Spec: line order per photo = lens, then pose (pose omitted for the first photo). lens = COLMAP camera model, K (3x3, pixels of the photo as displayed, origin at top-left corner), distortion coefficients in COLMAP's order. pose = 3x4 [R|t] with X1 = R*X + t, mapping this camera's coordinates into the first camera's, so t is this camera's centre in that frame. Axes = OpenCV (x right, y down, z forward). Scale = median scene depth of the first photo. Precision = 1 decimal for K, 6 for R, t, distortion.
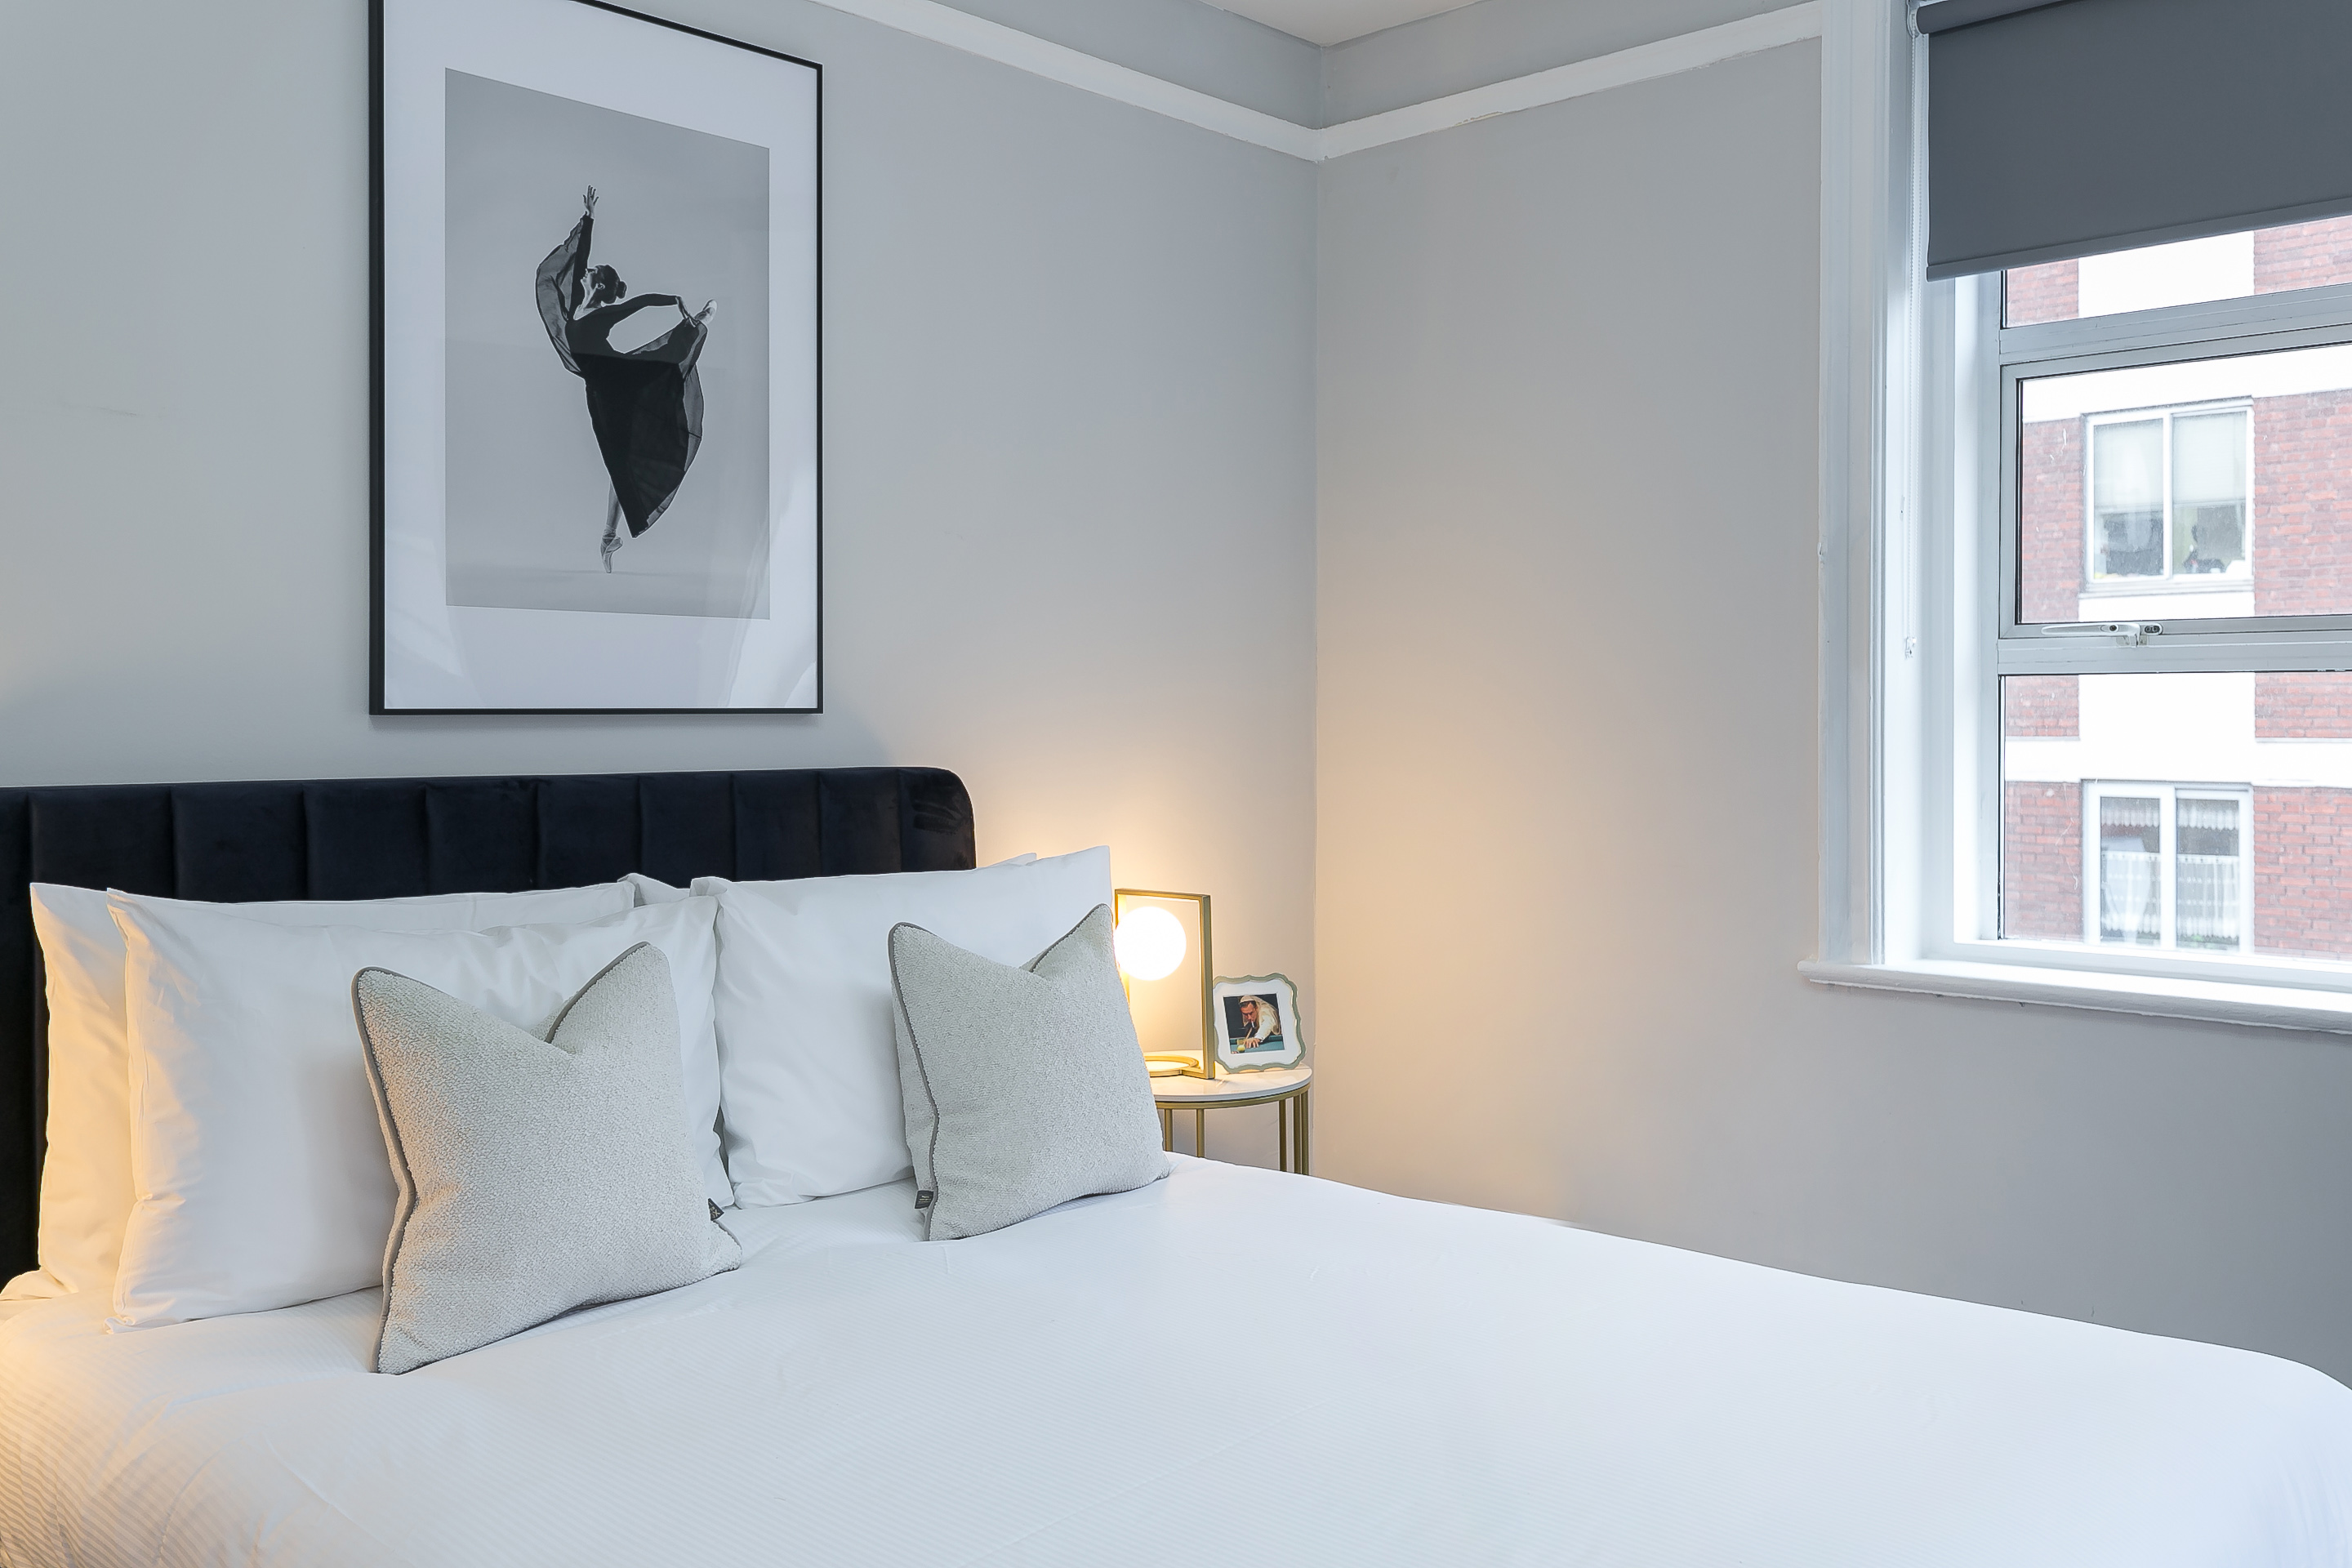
lens RADIAL K [[1973.8, 0, 1180.8], [0, 1973.8, 713.5], [0, 0, 1]] dist [-0.008497, -0.005056]
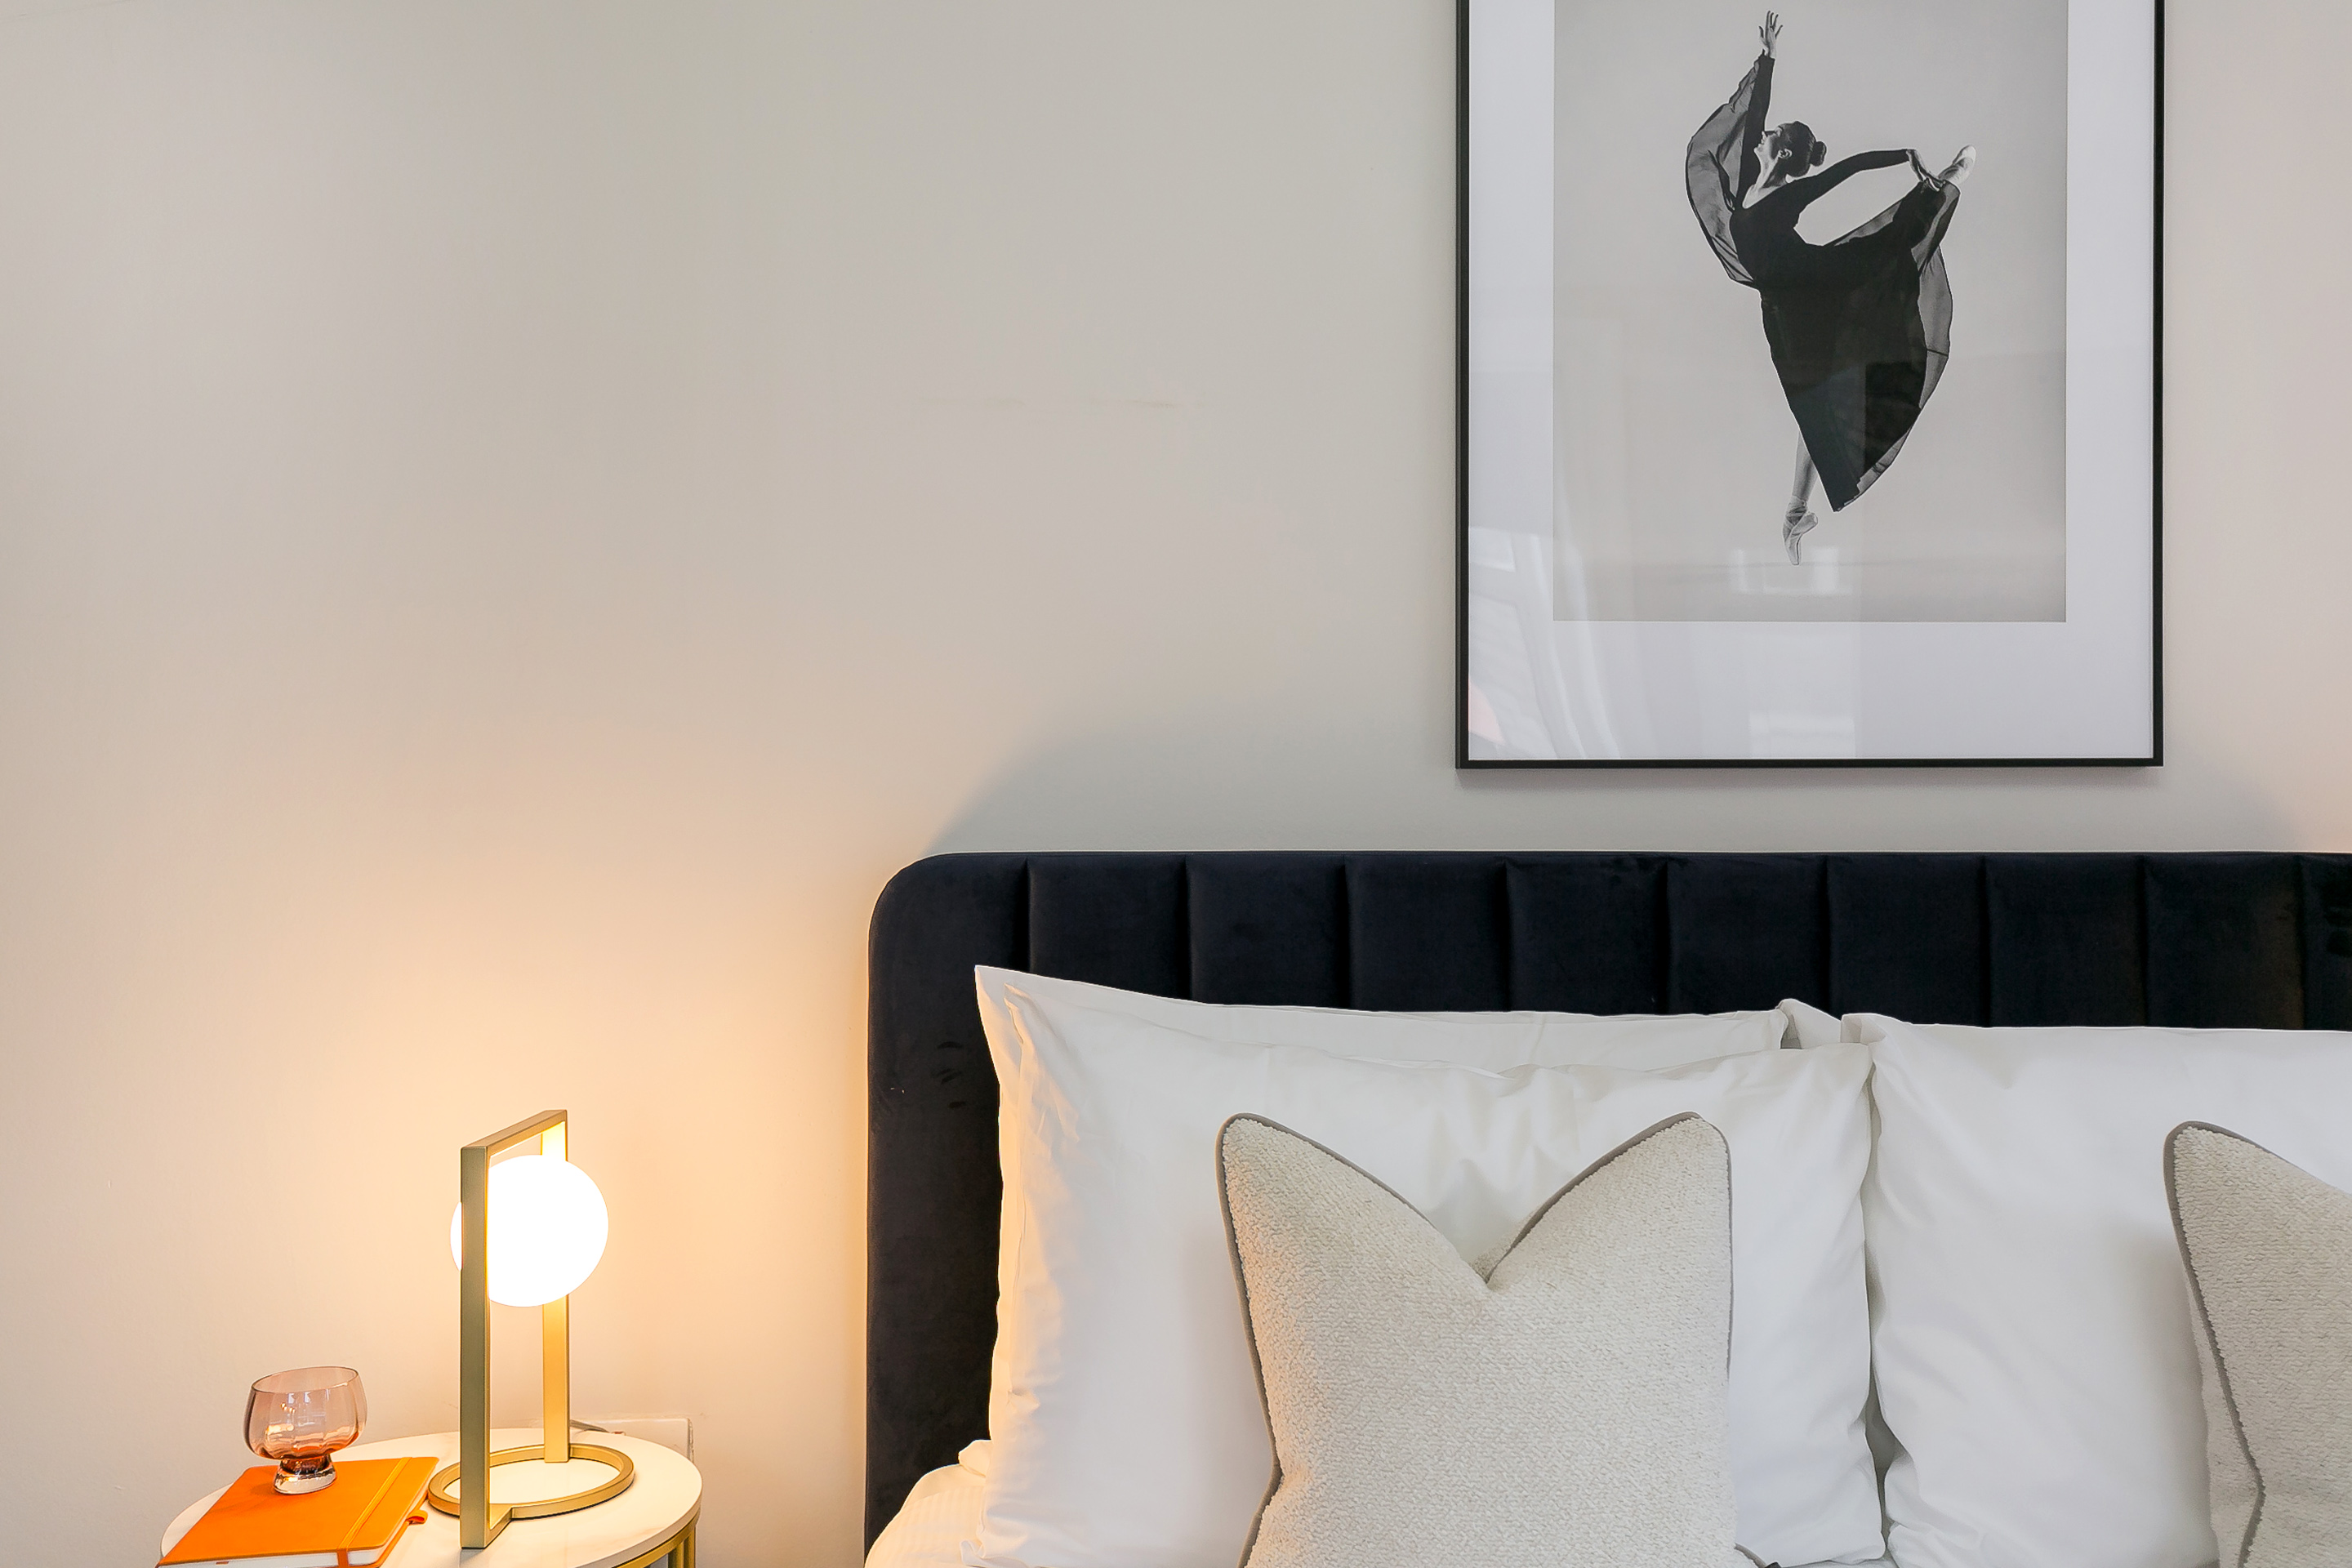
lens RADIAL K [[1955.0, 0, 1173.1], [0, 1955.0, 808.3], [0, 0, 1]] dist [0.076687, -0.083281]
pose [[0.723821, -0.002057, -0.689985, 0.031891], [0.000070, 0.999996, -0.002908, 0.017108], [0.689988, 0.002057, 0.723818, 0.351325]]
